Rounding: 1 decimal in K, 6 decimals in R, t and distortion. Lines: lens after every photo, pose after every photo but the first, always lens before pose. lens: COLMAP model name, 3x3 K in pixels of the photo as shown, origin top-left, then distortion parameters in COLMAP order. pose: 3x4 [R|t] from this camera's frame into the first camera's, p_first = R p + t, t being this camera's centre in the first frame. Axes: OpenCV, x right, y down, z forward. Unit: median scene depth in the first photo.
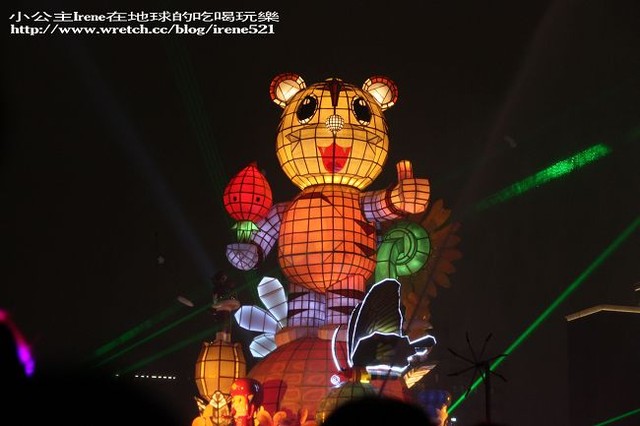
lens RADIAL K [[1416.5, 0, 320.0], [0, 1416.5, 213.0], [0, 0, 1]] dist [0.055386, 0.108211]
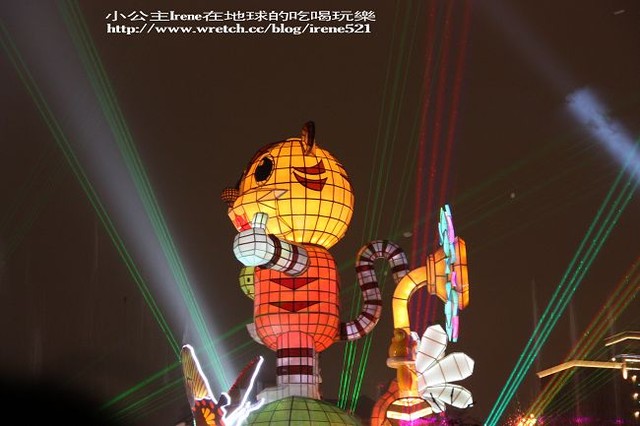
lens RADIAL K [[1416.5, 0, 320.0], [0, 1416.5, 213.0], [0, 0, 1]] dist [0.055386, 0.108211]
pose [[0.407700, -0.273231, -0.871278, 0.914445], [0.232118, 0.953849, -0.190509, 0.156943], [0.883120, -0.124568, 0.452306, 0.584420]]
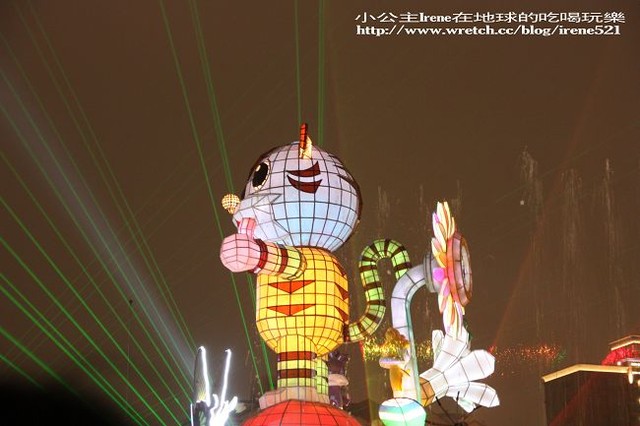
lens RADIAL K [[1416.5, 0, 320.0], [0, 1416.5, 213.0], [0, 0, 1]] dist [0.055386, 0.108211]
pose [[0.227302, -0.289842, -0.929691, 0.971371], [0.241395, 0.941655, -0.234552, 0.199565], [0.943431, -0.171109, 0.284006, 0.756329]]
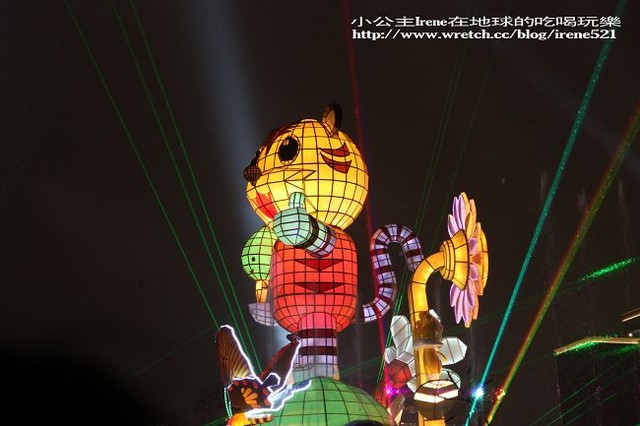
lens RADIAL K [[1416.5, 0, 320.0], [0, 1416.5, 213.0], [0, 0, 1]] dist [0.055386, 0.108211]
pose [[0.583086, -0.244204, -0.774839, 0.808413], [0.224816, 0.965010, -0.134960, 0.110384], [0.780685, -0.095503, 0.617584, 0.402229]]
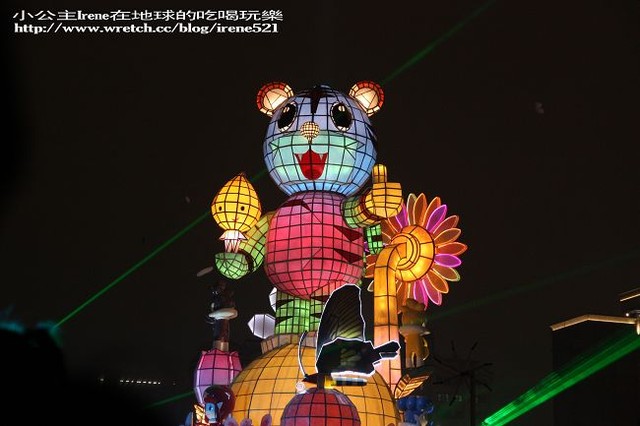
lens RADIAL K [[1416.5, 0, 320.0], [0, 1416.5, 213.0], [0, 0, 1]] dist [0.055386, 0.108211]
pose [[0.987459, -0.029437, -0.155105, 0.168717], [0.028049, 0.999545, -0.011131, 0.006516], [0.155362, 0.006641, 0.987835, 0.012388]]
